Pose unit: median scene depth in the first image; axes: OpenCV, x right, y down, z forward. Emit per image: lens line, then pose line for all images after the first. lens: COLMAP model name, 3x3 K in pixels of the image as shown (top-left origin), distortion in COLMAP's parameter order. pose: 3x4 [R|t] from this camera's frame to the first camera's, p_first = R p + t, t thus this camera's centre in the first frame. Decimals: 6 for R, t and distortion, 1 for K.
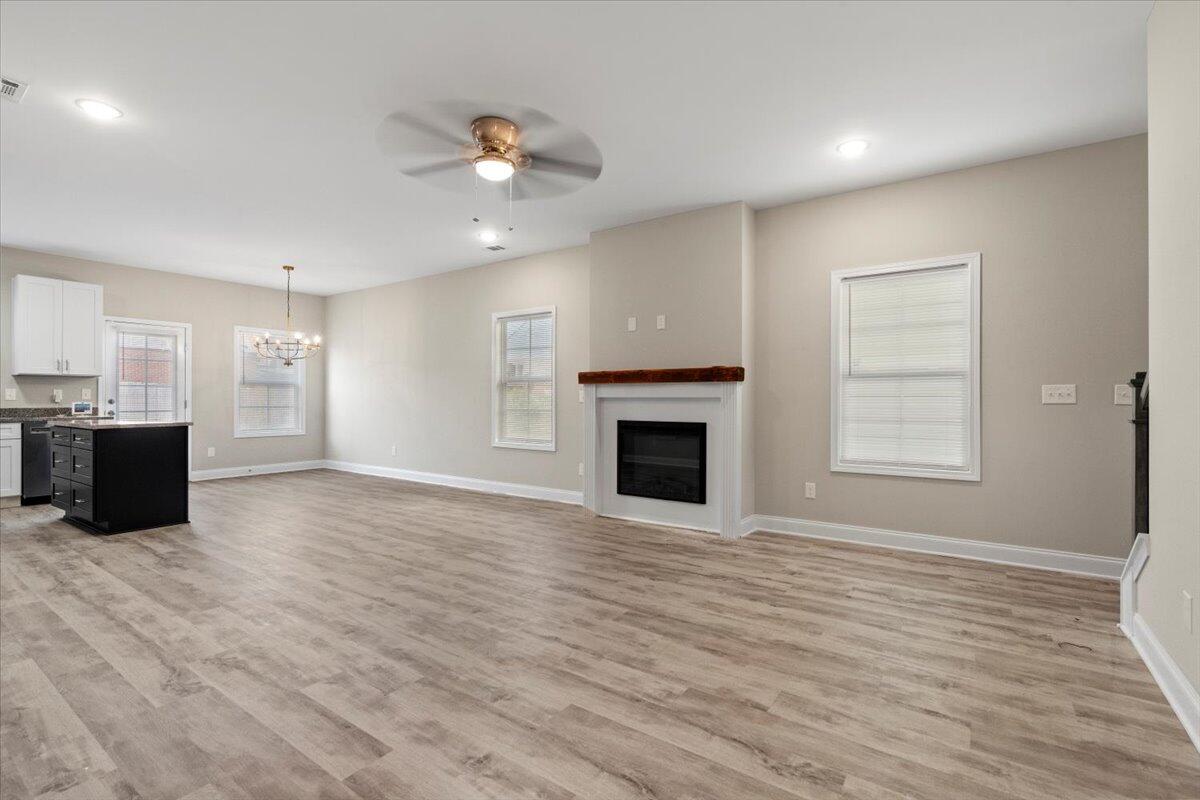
lens RADIAL K [[543.0, 0, 608.1], [0, 543.0, 396.3], [0, 0, 1]] dist [-0.005081, 0.000893]
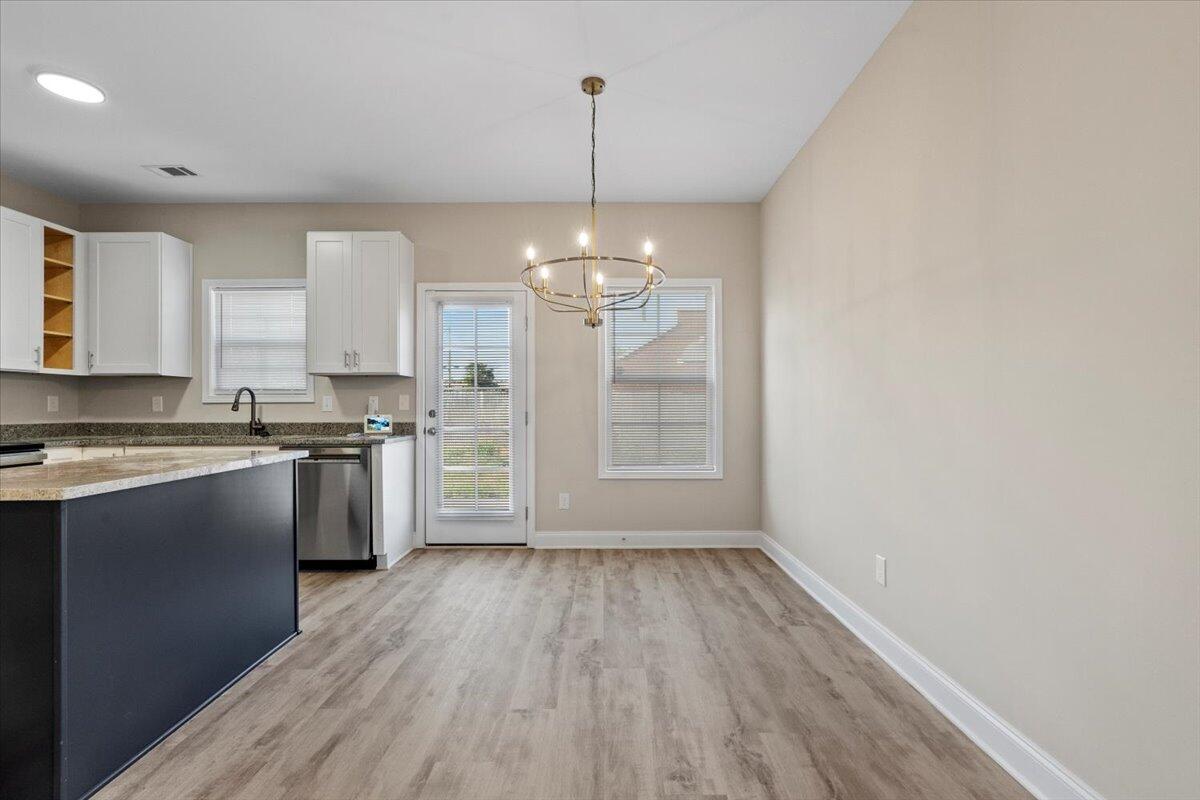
lens RADIAL K [[547.4, 0, 602.4], [0, 547.4, 404.7], [0, 0, 1]] dist [-0.001762, 0.000688]
pose [[0.565688, -0.007236, -0.824587, -0.265225], [0.005569, 0.999972, -0.004955, 0.003481], [0.824600, -0.001789, 0.565713, 0.818742]]
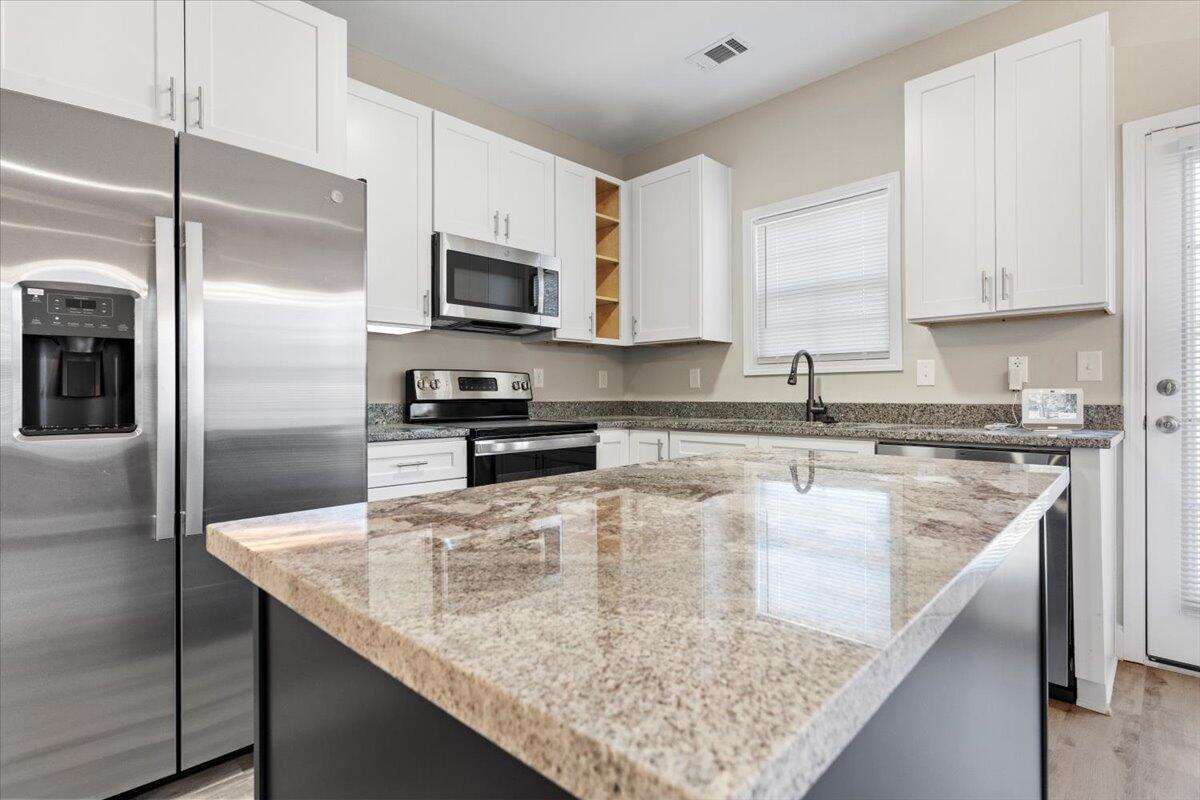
lens RADIAL K [[579.6, 0, 606.9], [0, 579.6, 395.4], [0, 0, 1]] dist [-0.003300, 0.000336]
pose [[-0.175786, 0.000586, -0.984428, -0.549968], [0.005936, 0.999982, -0.000465, 0.012955], [0.984411, -0.005925, -0.175786, 0.762529]]
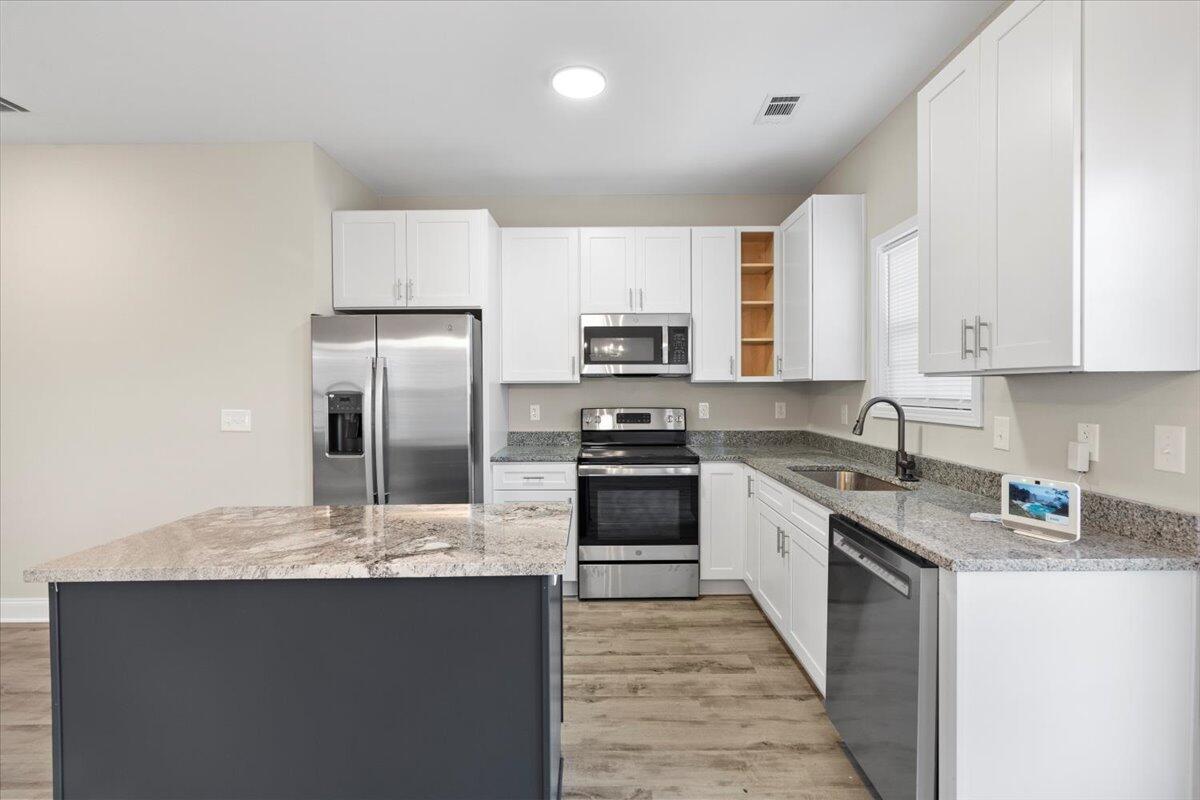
lens RADIAL K [[543.0, 0, 608.1], [0, 543.0, 396.3], [0, 0, 1]] dist [-0.005081, 0.000893]
pose [[-0.823650, 0.011805, -0.566975, -0.648486], [0.006019, 0.999909, 0.012075, -0.029597], [0.567066, 0.006533, -0.823646, 1.052083]]
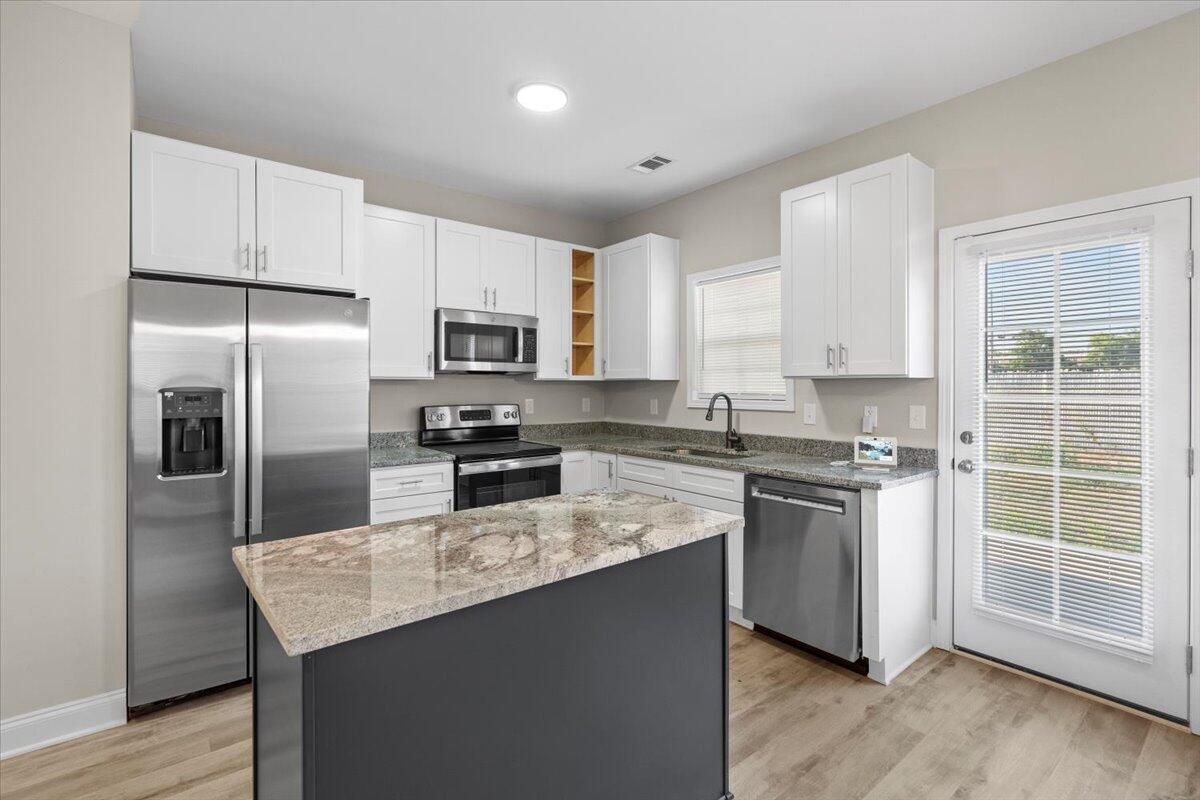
lens RADIAL K [[545.7, 0, 606.5], [0, 545.7, 387.2], [0, 0, 1]] dist [-0.003616, 0.000320]
pose [[-0.282764, 0.002847, -0.959185, -0.469133], [0.002596, 0.999994, 0.002203, -0.030028], [0.959186, -0.001867, -0.282770, 0.882925]]
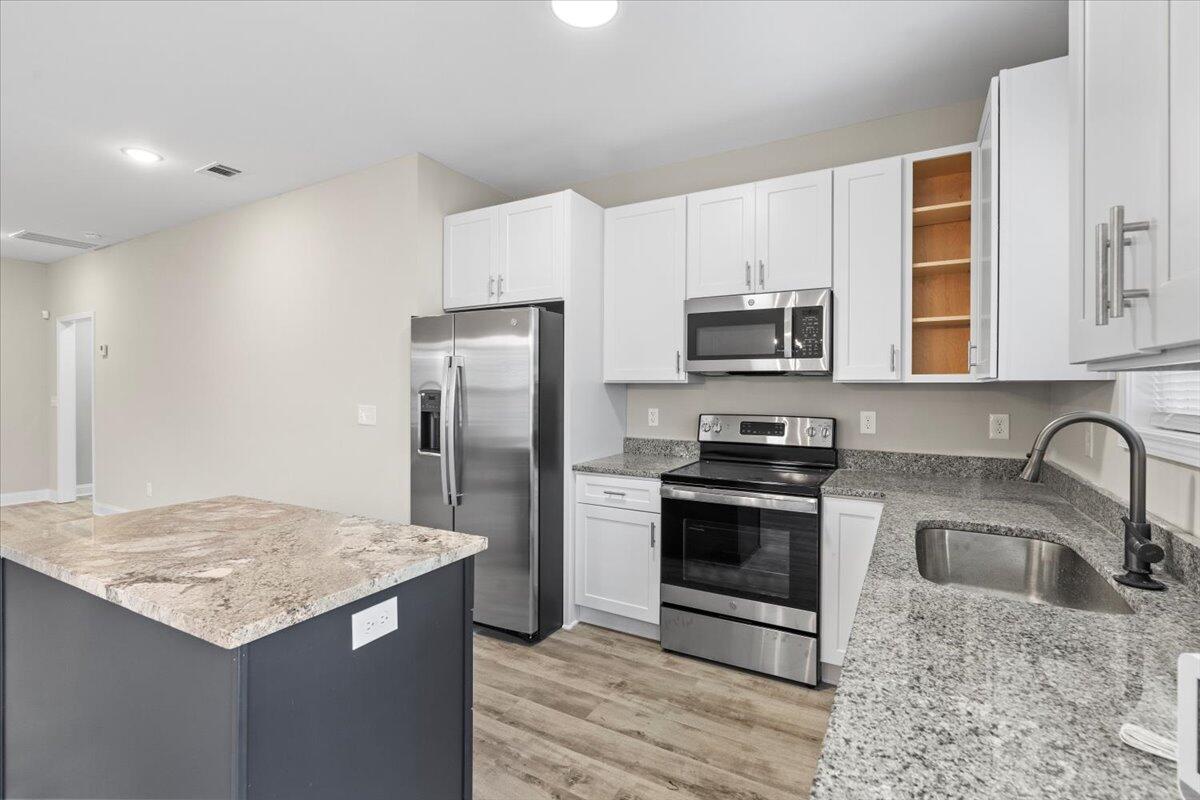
lens RADIAL K [[545.7, 0, 607.0], [0, 545.7, 391.6], [0, 0, 1]] dist [-0.003875, 0.000089]
pose [[-0.996000, -0.005336, -0.089198, -0.839532], [-0.005574, 0.999982, 0.002423, -0.030258], [0.089183, 0.002910, -0.996011, 1.028548]]
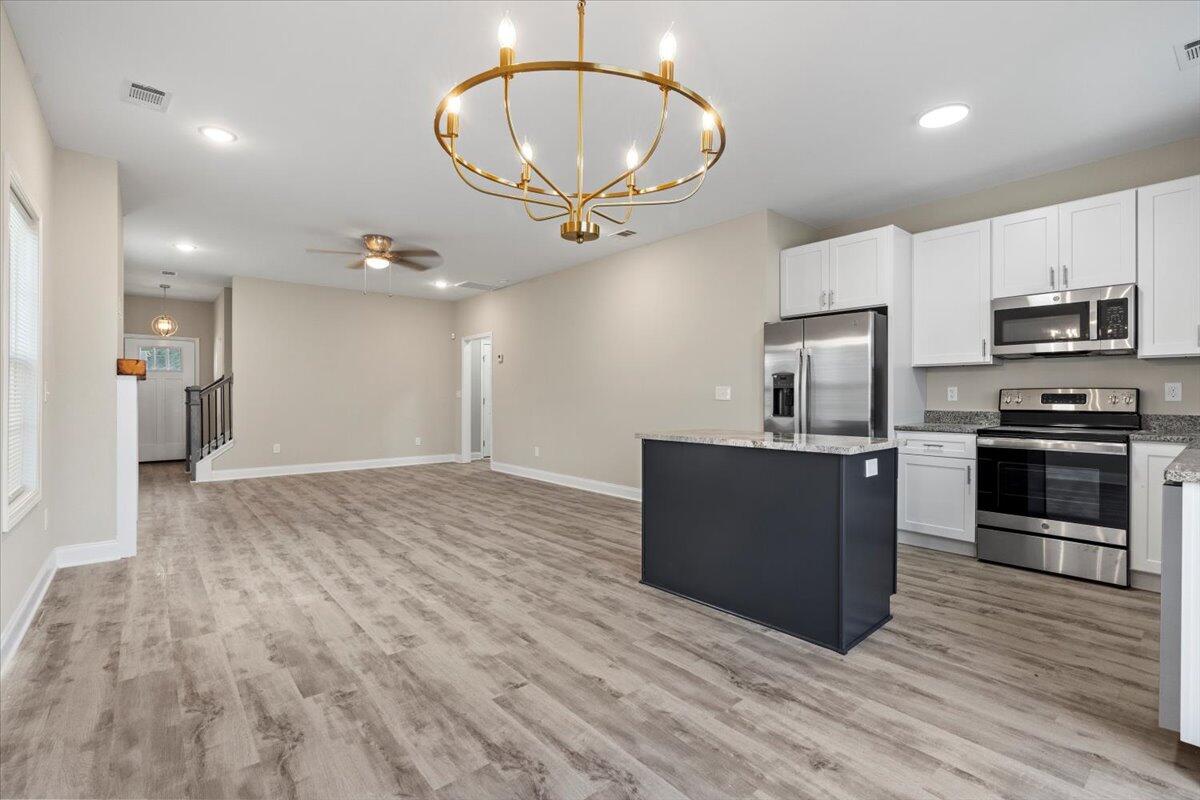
lens RADIAL K [[543.0, 0, 608.1], [0, 543.0, 396.3], [0, 0, 1]] dist [-0.005081, 0.000893]
pose [[-0.967218, -0.002980, 0.253930, -0.687241], [-0.003919, 0.999987, -0.003194, 0.003467], [-0.253917, -0.004084, -0.967217, 1.262388]]
